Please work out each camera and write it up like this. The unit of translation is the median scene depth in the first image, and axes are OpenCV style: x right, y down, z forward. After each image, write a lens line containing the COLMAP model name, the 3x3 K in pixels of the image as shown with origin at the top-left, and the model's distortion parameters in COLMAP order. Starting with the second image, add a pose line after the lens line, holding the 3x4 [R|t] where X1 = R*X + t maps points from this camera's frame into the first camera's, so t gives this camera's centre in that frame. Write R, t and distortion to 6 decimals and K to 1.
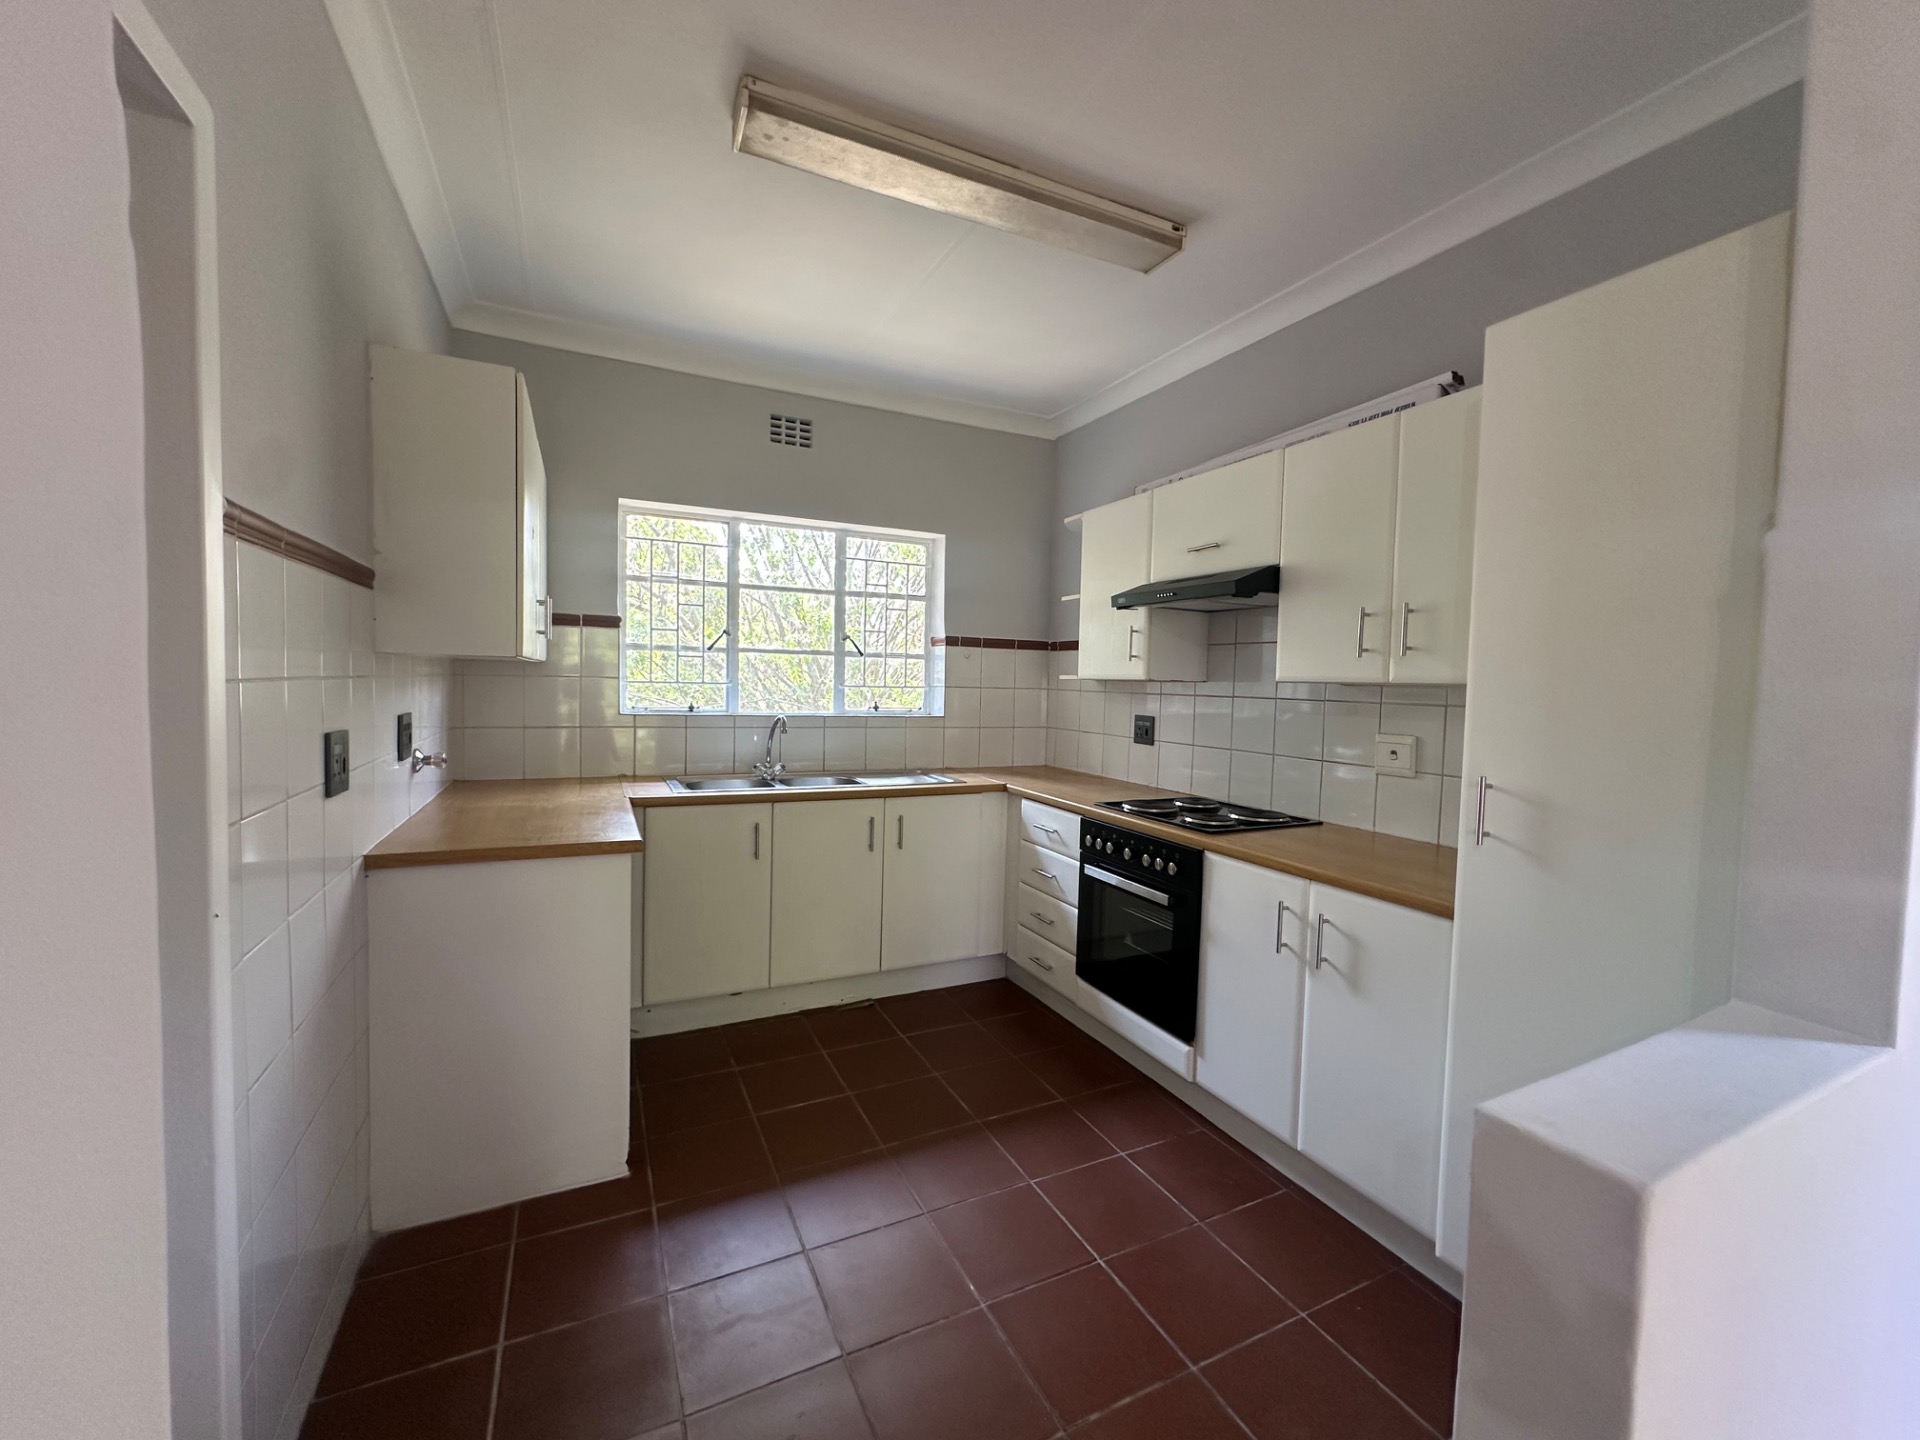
lens RADIAL K [[768.2, 0, 954.3], [0, 768.2, 713.8], [0, 0, 1]] dist [-0.004678, 0.001085]
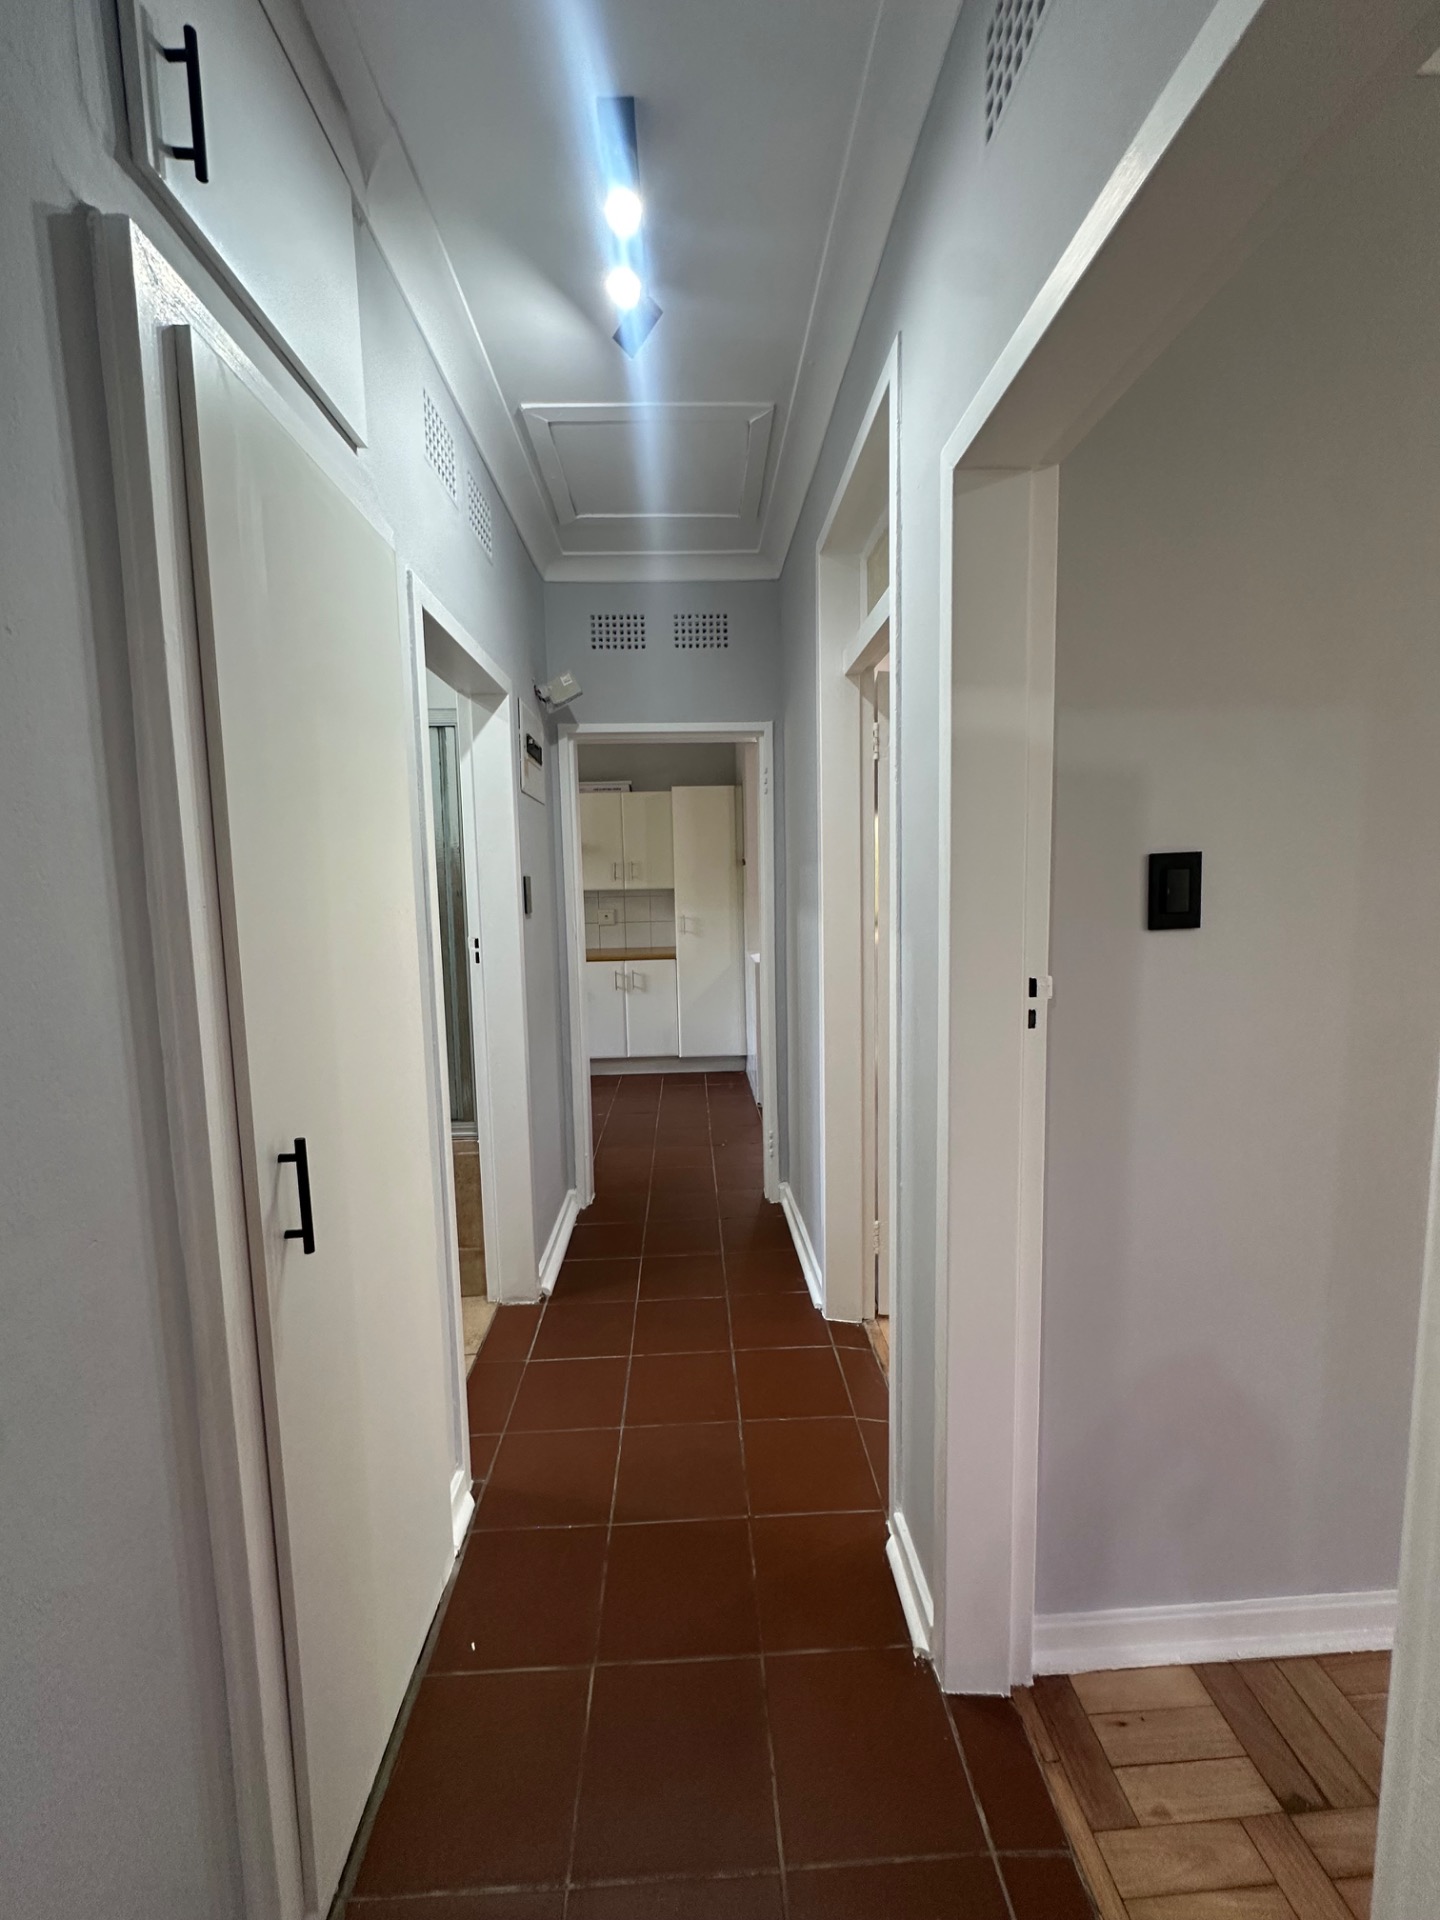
lens RADIAL K [[768.2, 0, 719.7], [0, 768.2, 956.5], [0, 0, 1]] dist [-0.004678, 0.001085]
pose [[0.396001, -0.119797, 0.910402, -1.699454], [0.073801, 0.992398, 0.098485, -0.043598], [-0.915279, 0.028189, 0.401832, -0.393369]]
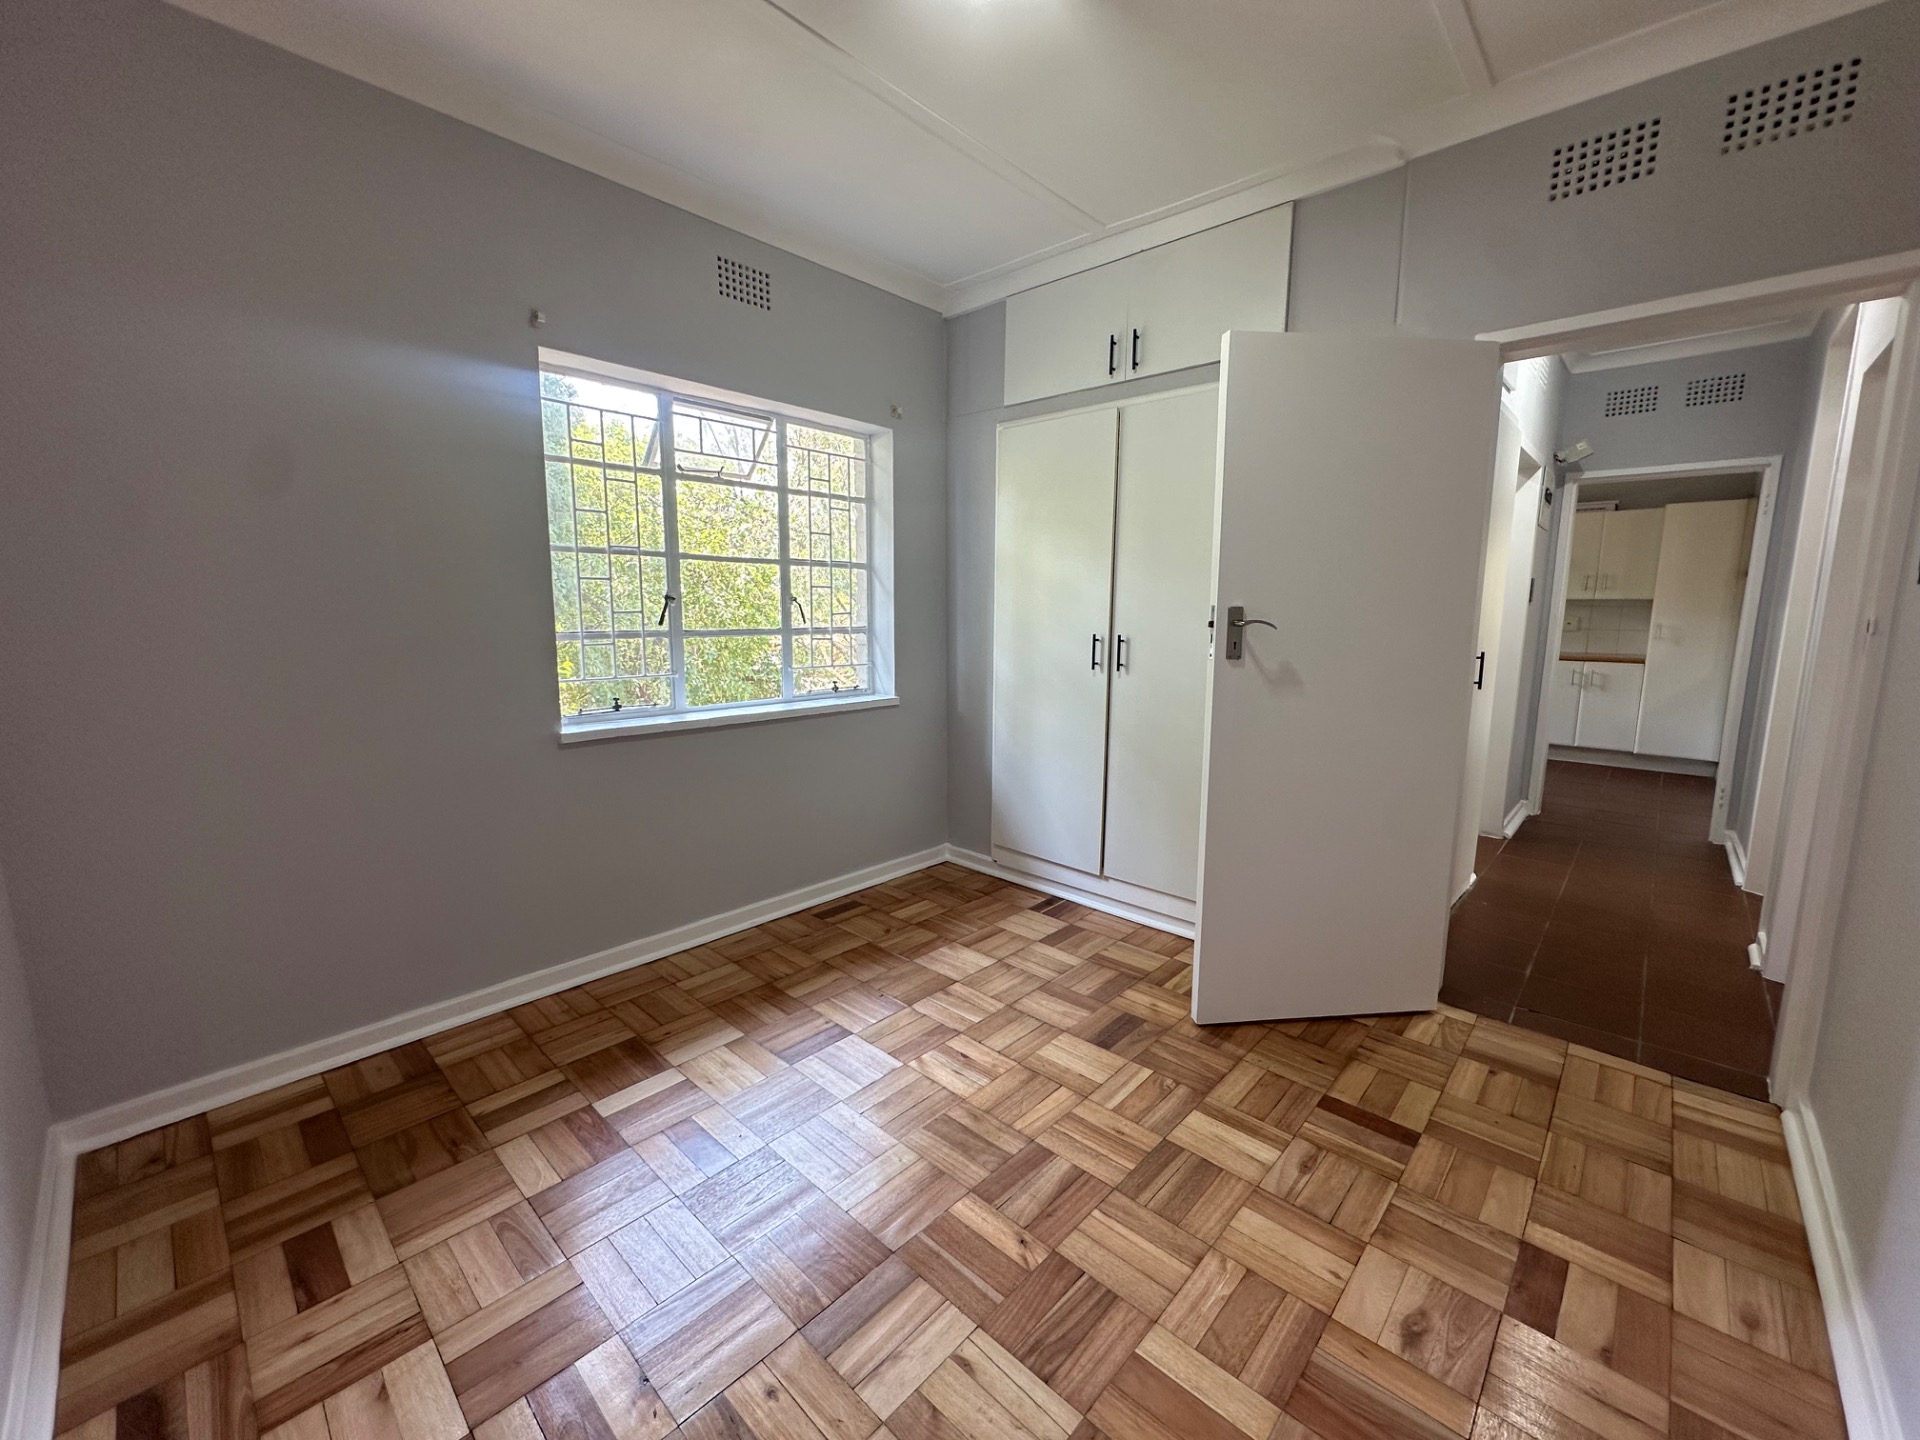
lens RADIAL K [[768.2, 0, 964.6], [0, 768.2, 717.4], [0, 0, 1]] dist [-0.004678, 0.001085]
pose [[0.930037, -0.068197, 0.361083, -2.709666], [0.031043, 0.993696, 0.107722, 0.020494], [-0.366153, -0.088977, 0.926291, -0.904158]]
